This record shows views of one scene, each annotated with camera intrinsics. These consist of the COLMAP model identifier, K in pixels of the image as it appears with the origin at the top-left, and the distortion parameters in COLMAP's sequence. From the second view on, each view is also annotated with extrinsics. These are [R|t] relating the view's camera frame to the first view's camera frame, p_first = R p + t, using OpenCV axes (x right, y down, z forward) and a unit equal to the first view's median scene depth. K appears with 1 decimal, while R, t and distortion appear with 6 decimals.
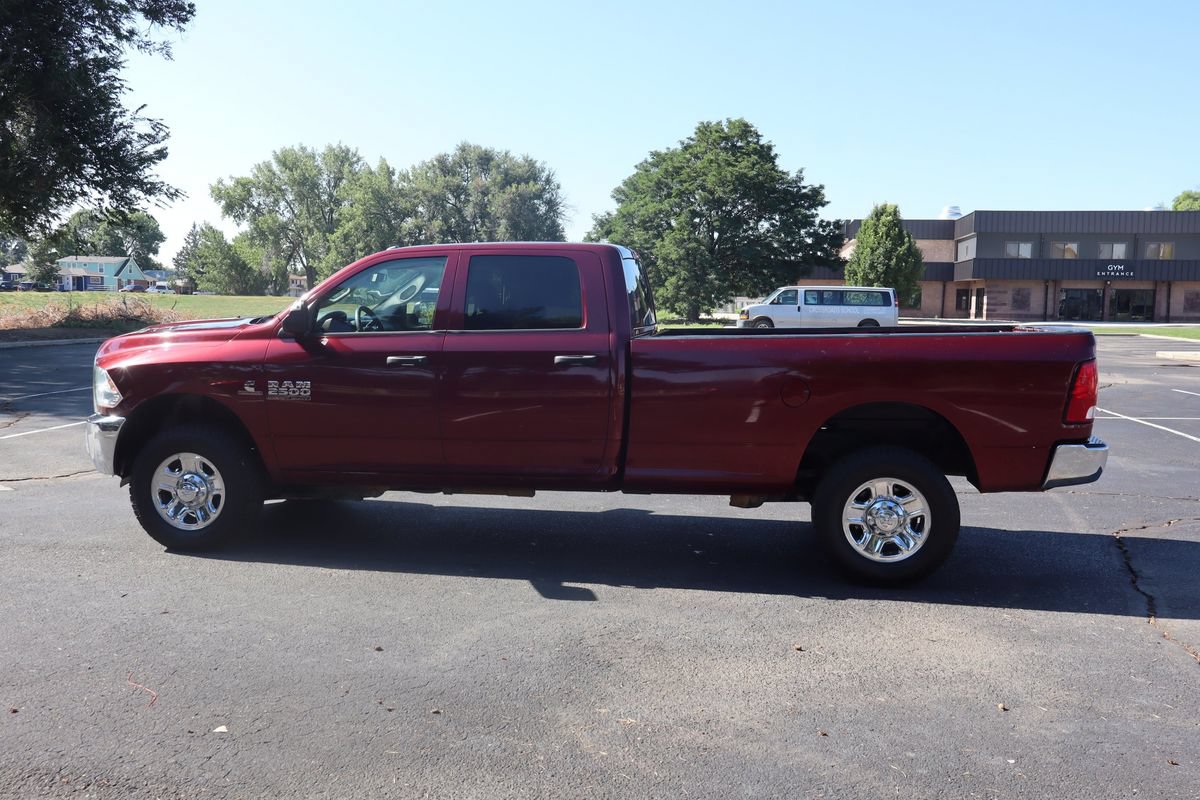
lens RADIAL K [[1042.9, 0, 600.0], [0, 1042.9, 400.0], [0, 0, 1]] dist [0.007282, -0.014524]
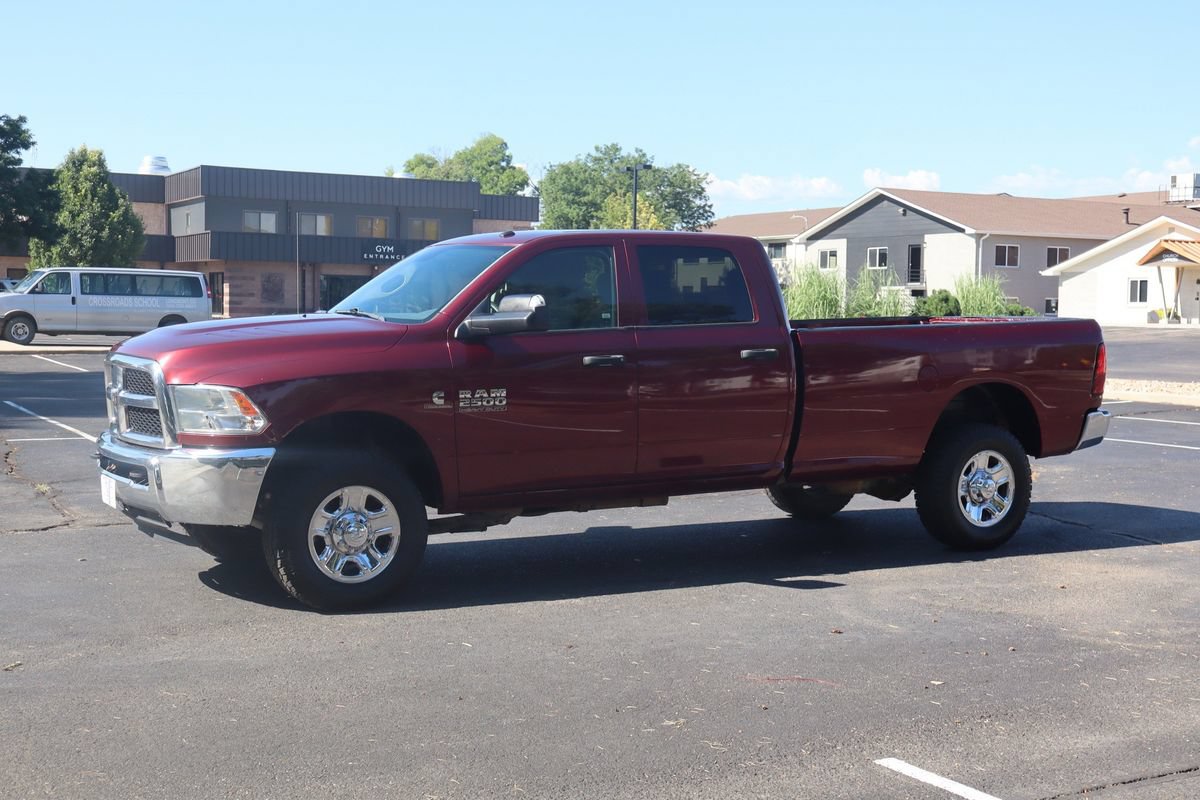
lens RADIAL K [[1553.8, 0, 620.2], [0, 1553.8, 402.4], [0, 0, 1]] dist [0.001353, 0.016628]
pose [[0.759972, -0.040396, 0.648699, -0.149352], [0.054088, 0.998535, -0.001185, 0.000033], [-0.647701, 0.035987, 0.761044, -0.005417]]
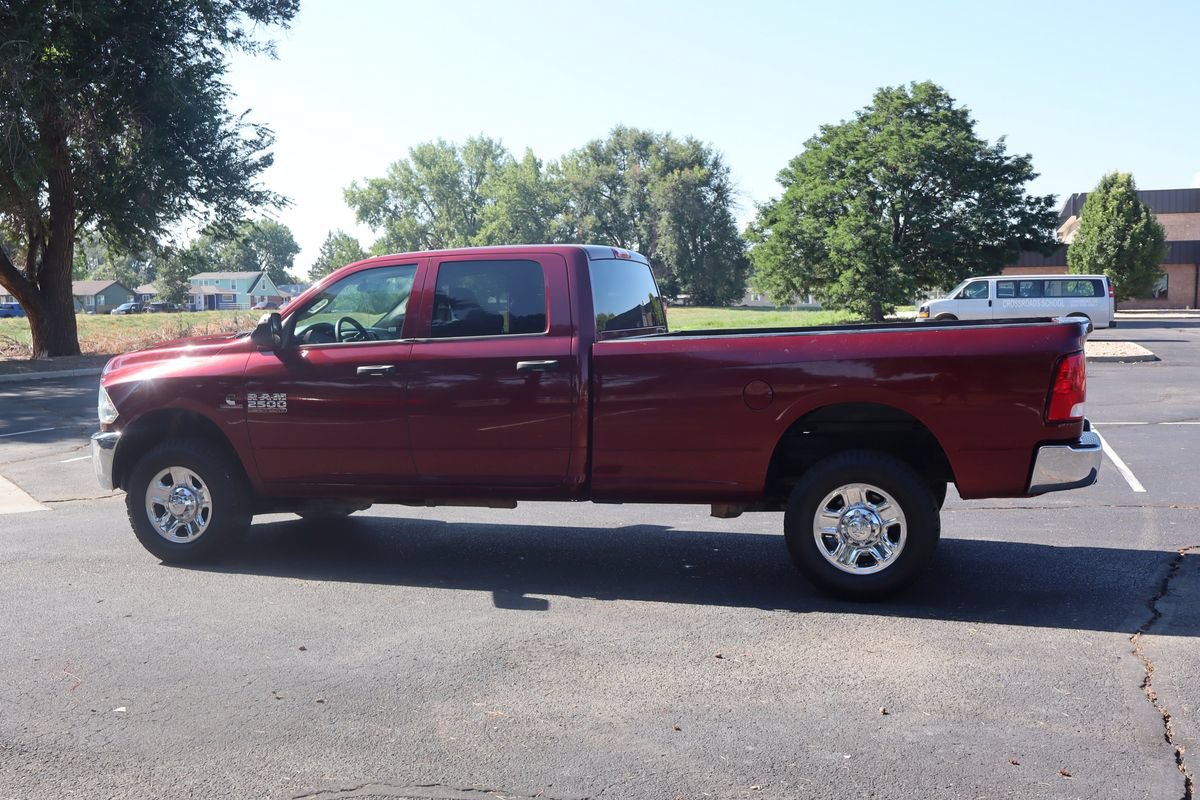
lens RADIAL K [[1226.5, 0, 600.0], [0, 1226.5, 400.0], [0, 0, 1]] dist [-0.020957, 0.009914]
pose [[0.986123, -0.020762, -0.164711, 0.030946], [0.017924, 0.999664, -0.018700, 0.002290], [0.165044, 0.015488, 0.986165, -0.016152]]
